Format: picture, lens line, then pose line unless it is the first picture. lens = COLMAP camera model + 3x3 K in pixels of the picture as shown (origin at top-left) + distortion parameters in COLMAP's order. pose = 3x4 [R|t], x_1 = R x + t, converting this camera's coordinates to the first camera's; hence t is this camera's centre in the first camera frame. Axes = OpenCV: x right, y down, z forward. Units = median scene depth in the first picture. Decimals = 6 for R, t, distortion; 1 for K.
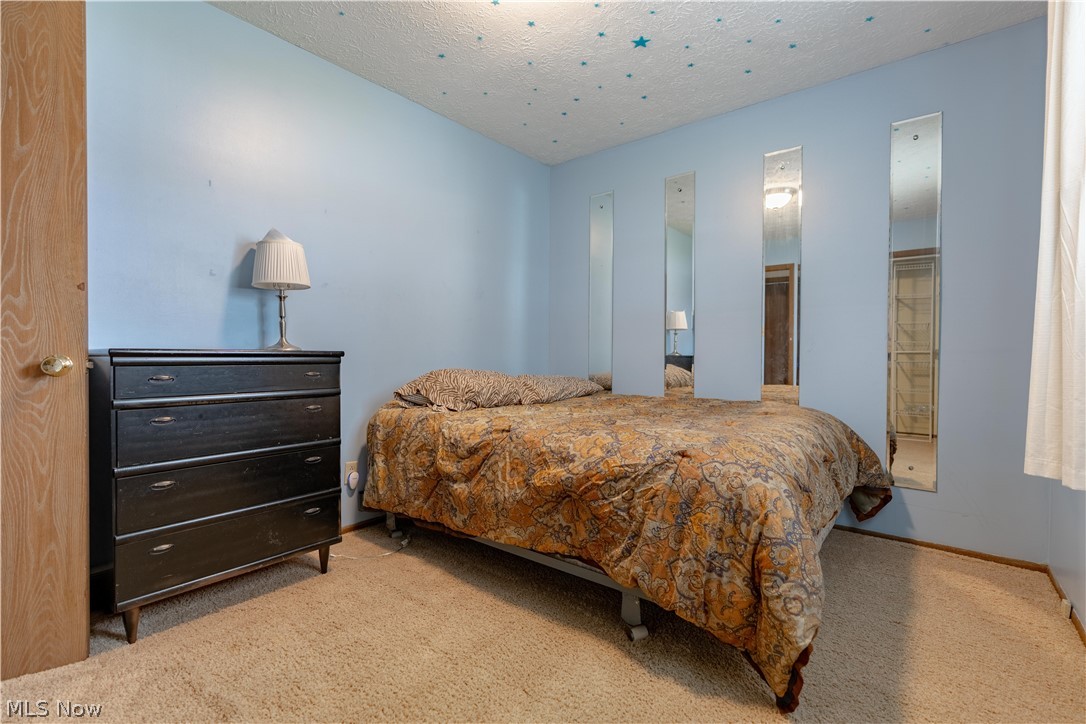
lens RADIAL K [[484.2, 0, 548.7], [0, 484.2, 358.0], [0, 0, 1]] dist [0.001055, 0.001017]
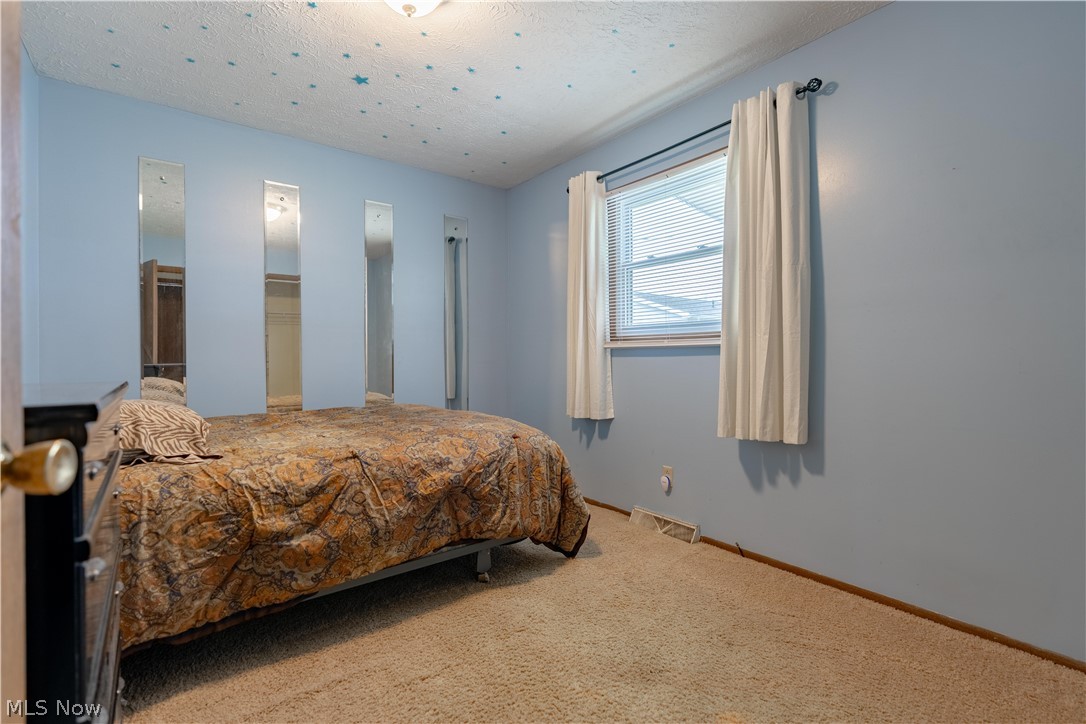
lens RADIAL K [[484.2, 0, 548.4], [0, 484.2, 362.3], [0, 0, 1]] dist [0.001055, 0.001017]
pose [[0.231748, -0.009848, 0.972726, -0.893388], [0.014401, 0.999874, 0.006692, -0.032462], [-0.972669, 0.012457, 0.231861, 0.415481]]
